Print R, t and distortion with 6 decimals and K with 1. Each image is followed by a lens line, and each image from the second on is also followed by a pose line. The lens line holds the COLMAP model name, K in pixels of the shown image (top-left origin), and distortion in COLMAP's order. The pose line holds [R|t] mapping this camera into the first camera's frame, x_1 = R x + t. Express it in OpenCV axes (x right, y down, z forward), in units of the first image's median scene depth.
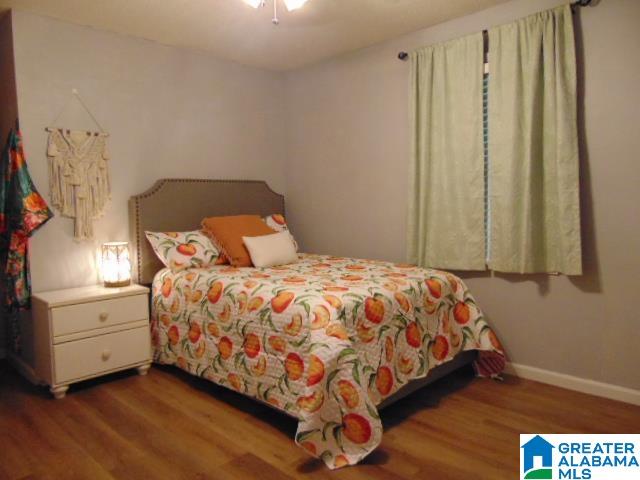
lens RADIAL K [[469.0, 0, 320.0], [0, 469.0, 240.0], [0, 0, 1]] dist [-0.003713, -0.001511]
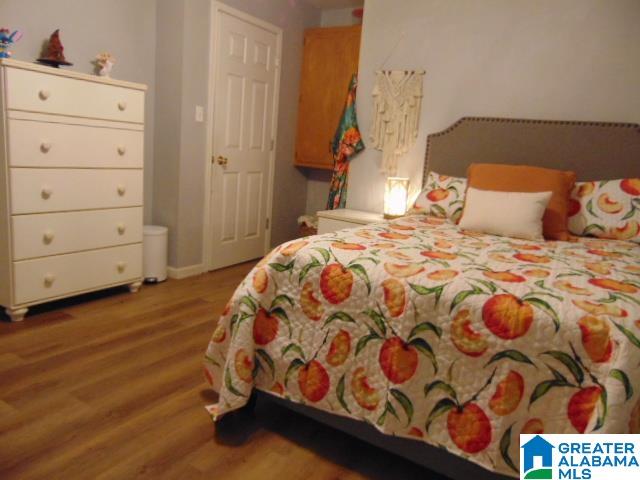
lens RADIAL K [[469.0, 0, 320.0], [0, 469.0, 240.0], [0, 0, 1]] dist [-0.003713, -0.001511]
pose [[0.227911, 0.223267, -0.947738, 0.693904], [-0.172460, 0.967222, 0.186384, -0.032159], [0.958287, 0.120968, 0.258945, 0.741716]]
